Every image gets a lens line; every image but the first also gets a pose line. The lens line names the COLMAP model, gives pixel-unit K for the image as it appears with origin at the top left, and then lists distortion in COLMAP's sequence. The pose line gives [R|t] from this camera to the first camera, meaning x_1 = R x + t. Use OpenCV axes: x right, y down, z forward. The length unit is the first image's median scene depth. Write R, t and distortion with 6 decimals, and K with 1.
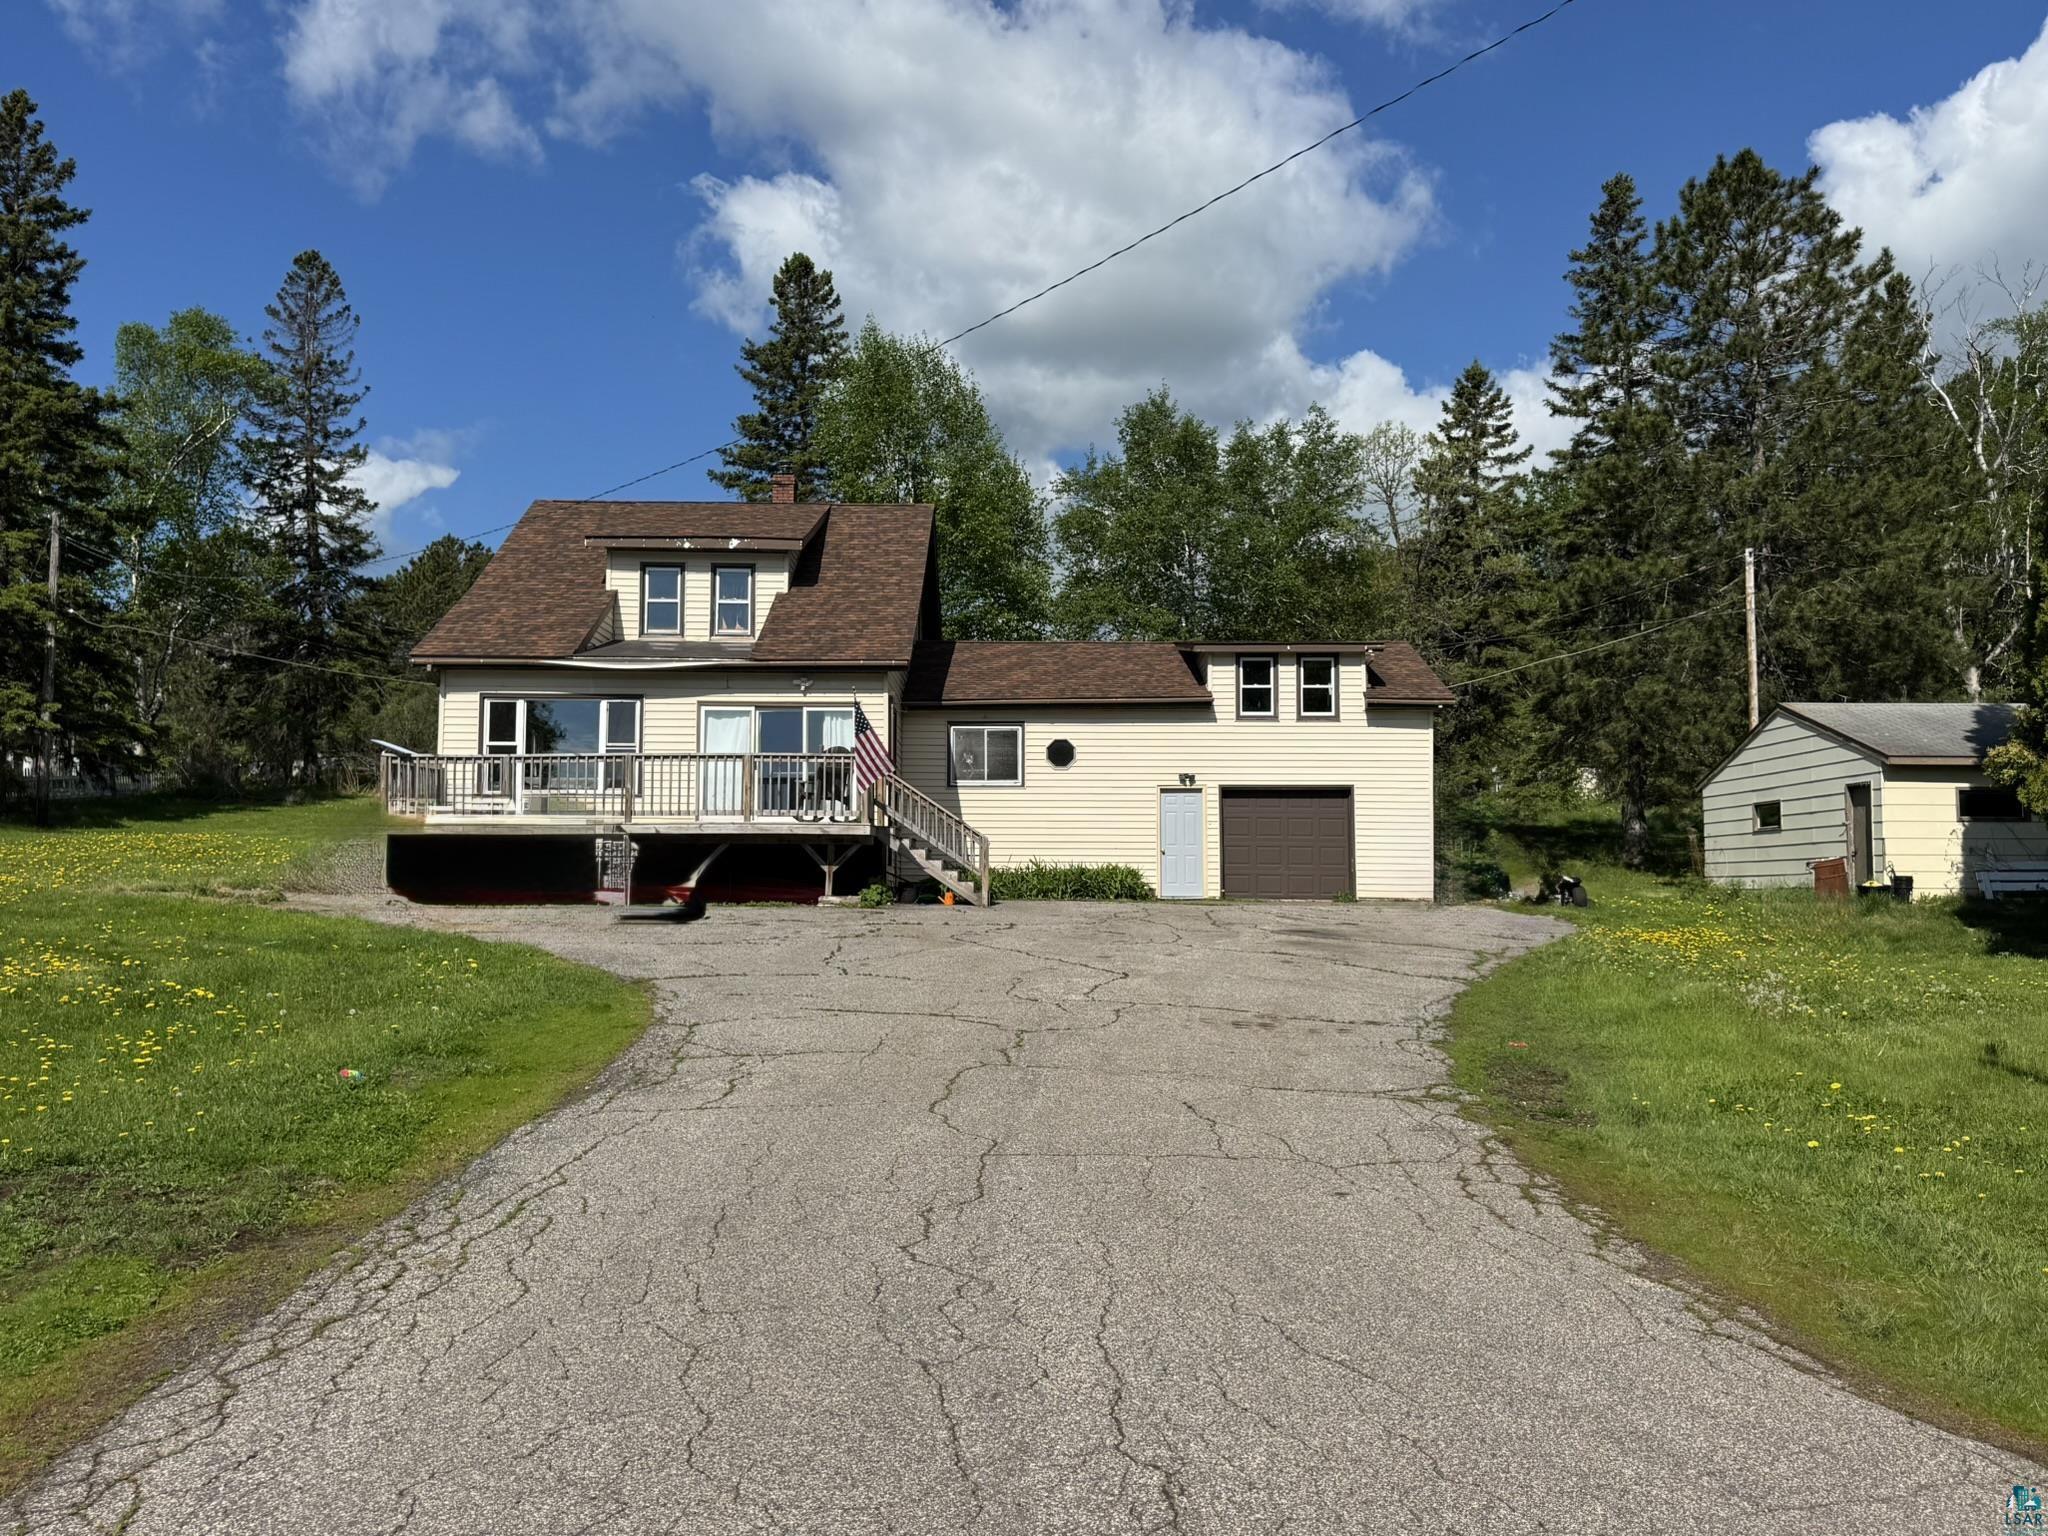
lens RADIAL K [[1746.2, 0, 1024.1], [0, 1746.2, 770.4], [0, 0, 1]] dist [0.028452, -0.016998]
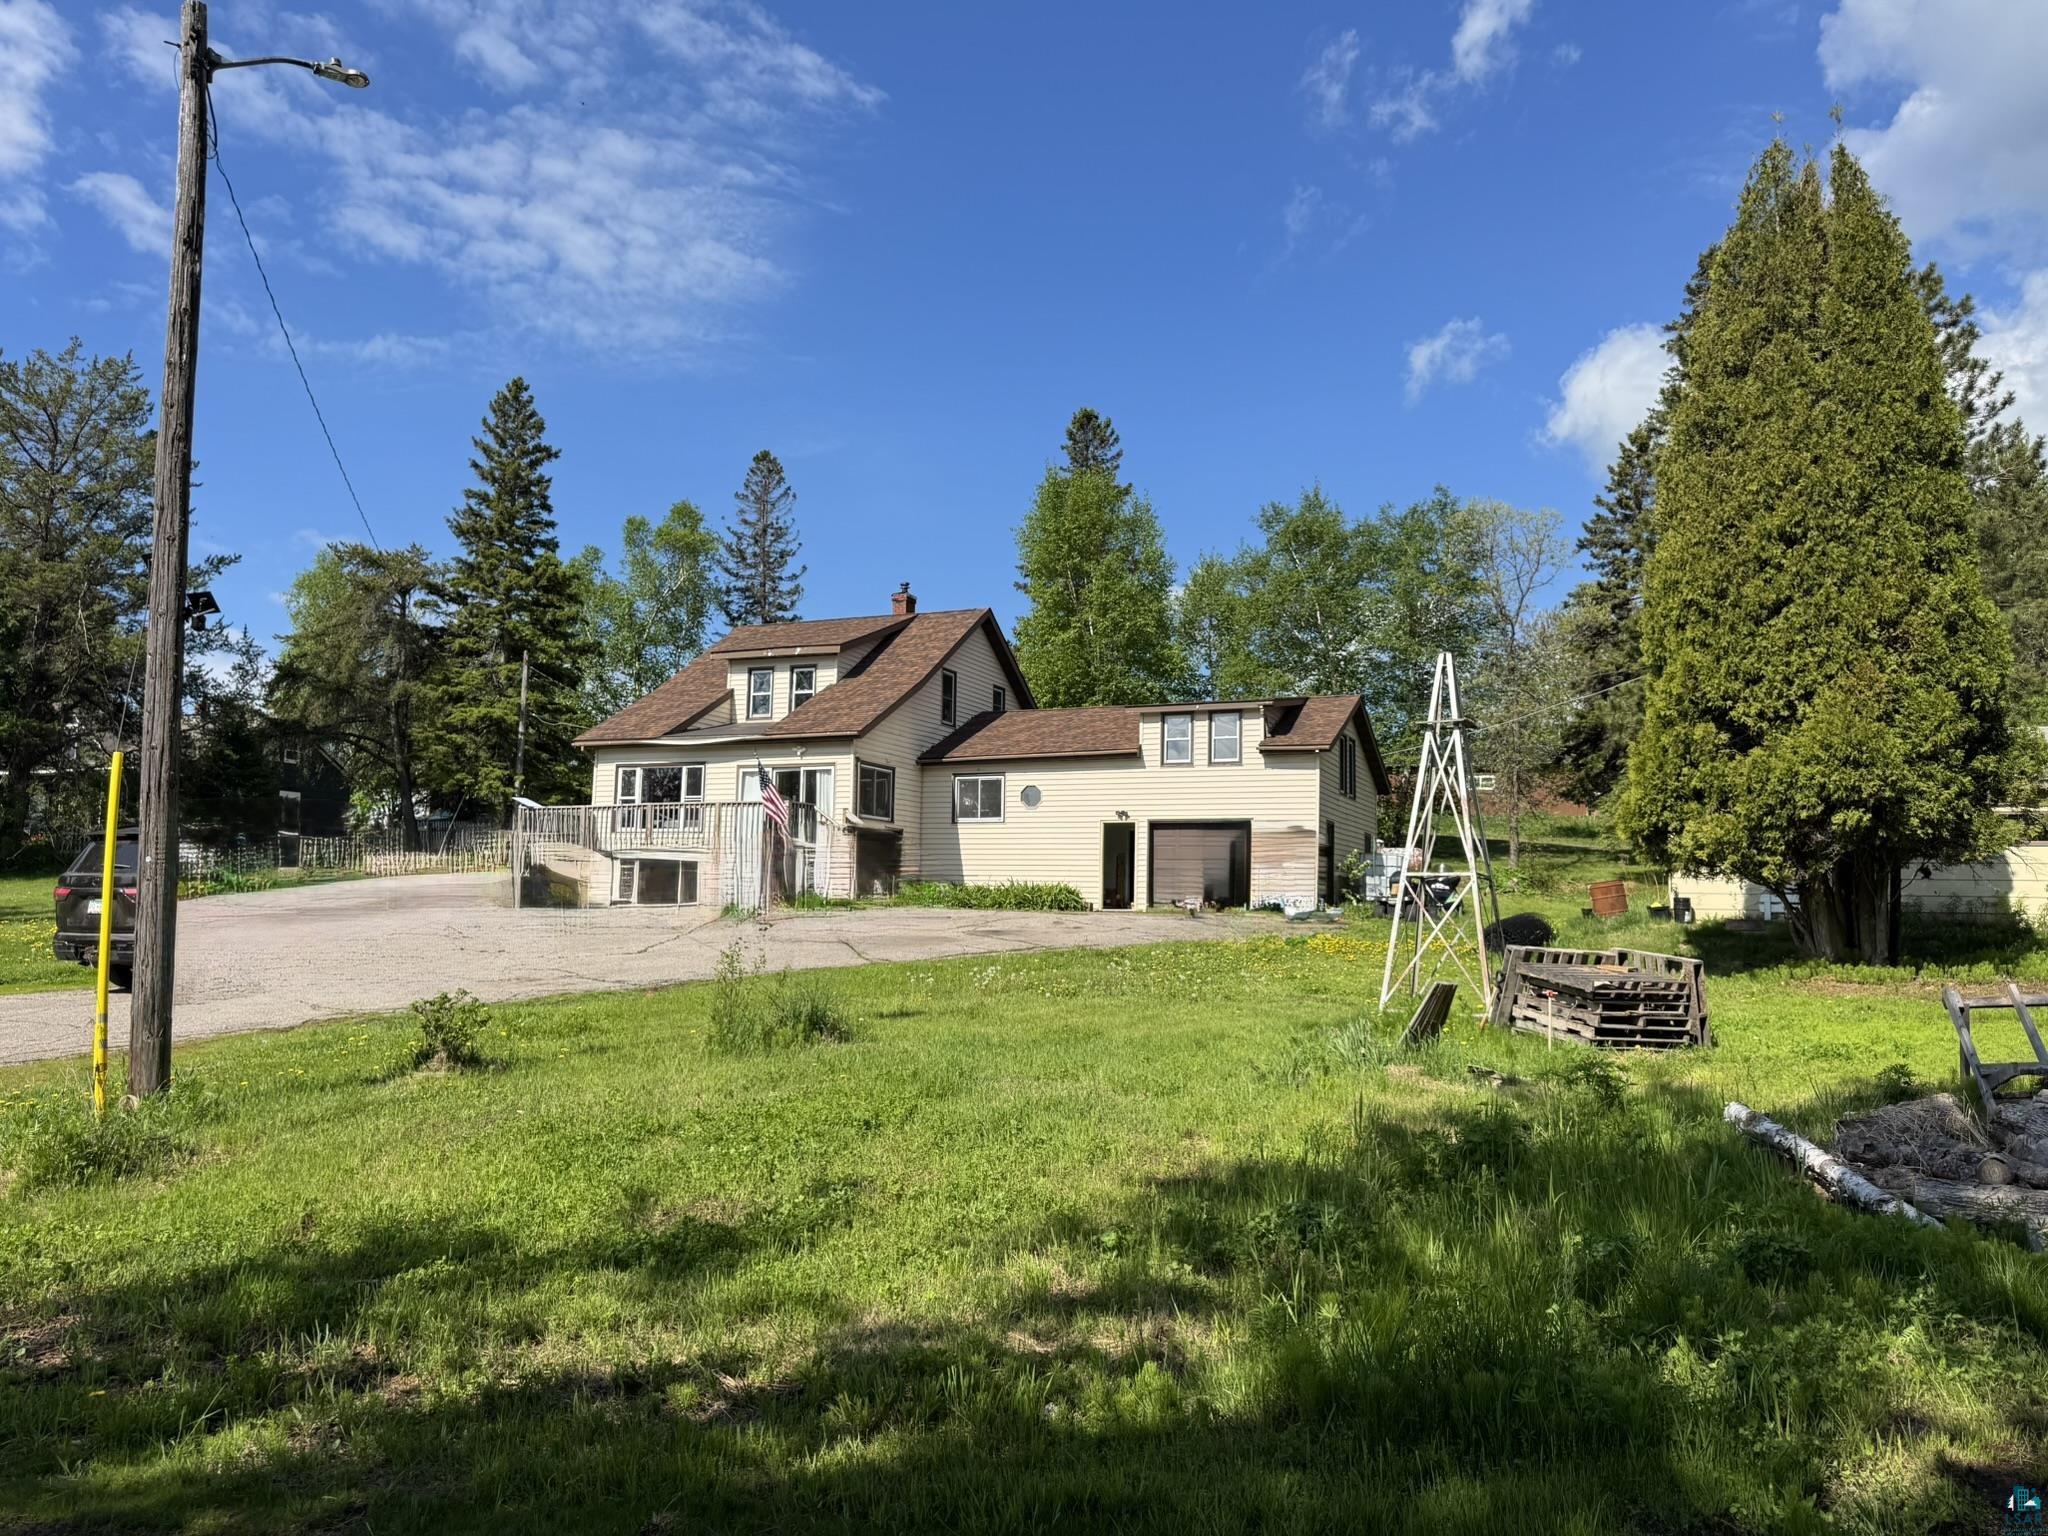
lens RADIAL K [[1460.4, 0, 1023.5], [0, 1460.4, 770.2], [0, 0, 1]] dist [0.030442, -0.031710]
pose [[0.909668, -0.026720, -0.414475, 0.463584], [0.015965, 0.999440, -0.029392, 0.002590], [0.415028, 0.020120, 0.909586, 0.017998]]
